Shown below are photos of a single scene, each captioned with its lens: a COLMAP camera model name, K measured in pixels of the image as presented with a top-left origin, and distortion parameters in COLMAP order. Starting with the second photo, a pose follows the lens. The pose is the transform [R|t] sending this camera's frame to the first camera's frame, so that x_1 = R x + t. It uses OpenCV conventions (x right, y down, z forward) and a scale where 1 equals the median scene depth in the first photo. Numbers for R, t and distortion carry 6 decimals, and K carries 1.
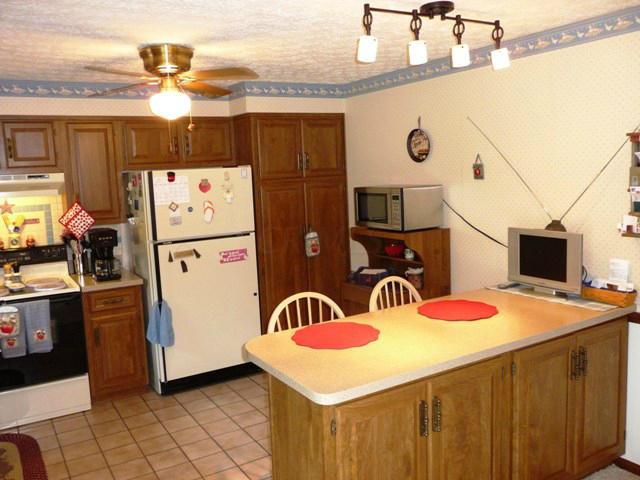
lens RADIAL K [[563.9, 0, 313.5], [0, 563.9, 240.0], [0, 0, 1]] dist [-0.045992, 0.045054]
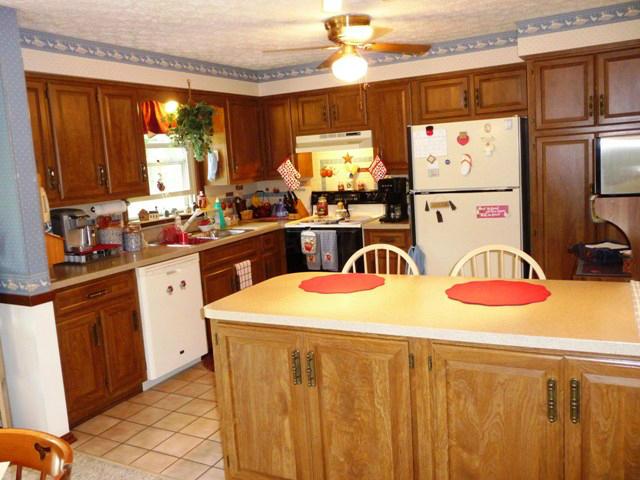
lens RADIAL K [[563.9, 0, 313.5], [0, 563.9, 240.0], [0, 0, 1]] dist [-0.045992, 0.045054]
pose [[0.515227, 0.129554, -0.847206, 0.549762], [-0.060152, 0.991538, 0.115043, -0.016694], [0.854941, -0.008312, 0.518659, 0.258707]]
